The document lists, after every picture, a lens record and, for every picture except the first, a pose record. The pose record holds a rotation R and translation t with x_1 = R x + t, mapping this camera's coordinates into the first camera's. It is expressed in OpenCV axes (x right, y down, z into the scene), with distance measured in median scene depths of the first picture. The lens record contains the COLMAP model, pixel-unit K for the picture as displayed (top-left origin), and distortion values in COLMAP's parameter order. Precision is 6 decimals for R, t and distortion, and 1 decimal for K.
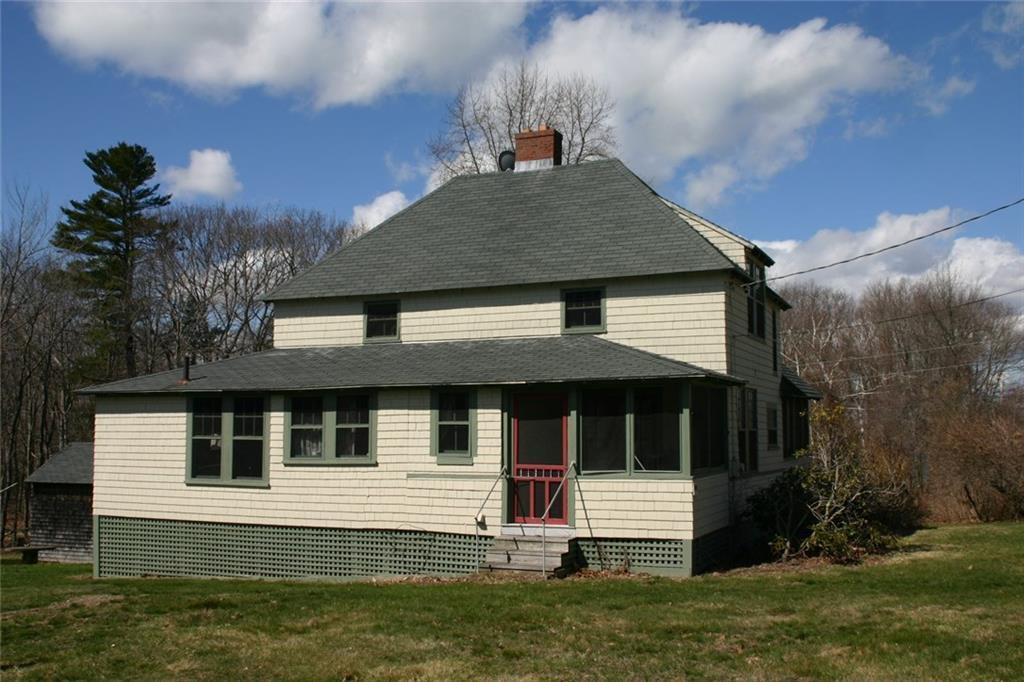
lens RADIAL K [[1122.0, 0, 511.8], [0, 1122.0, 340.0], [0, 0, 1]] dist [-0.074178, 0.000000]
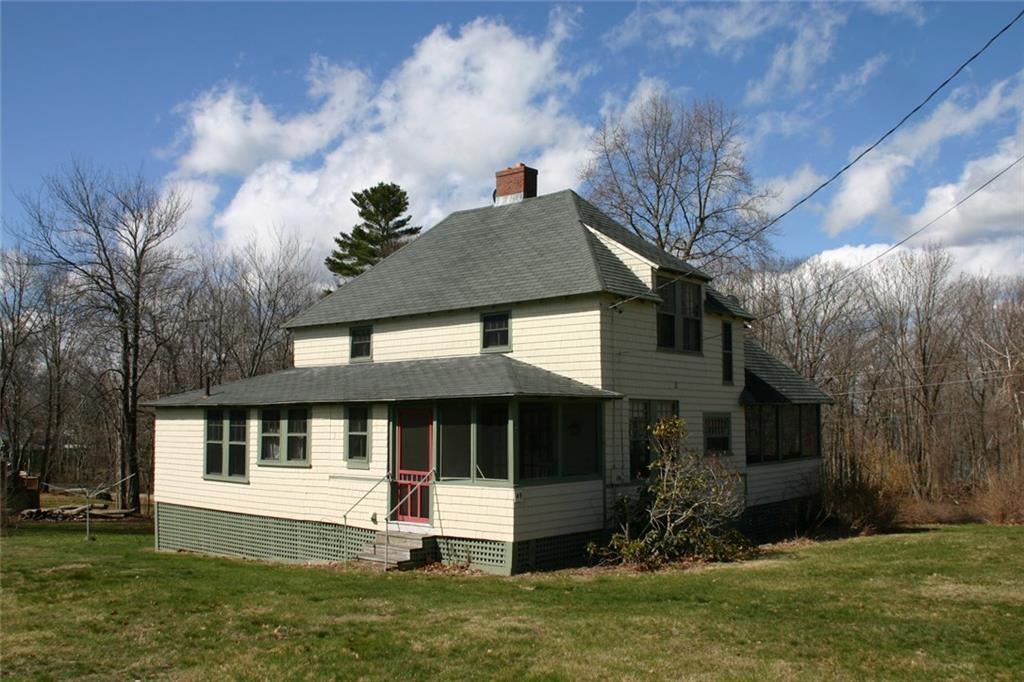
lens RADIAL K [[1007.6, 0, 512.3], [0, 1007.6, 344.1], [0, 0, 1]] dist [-0.086214, 0.000000]
pose [[0.950137, -0.023090, -0.310976, 0.405803], [0.026066, 0.999646, 0.005418, -0.019871], [0.310741, -0.013254, 0.950402, 0.046816]]
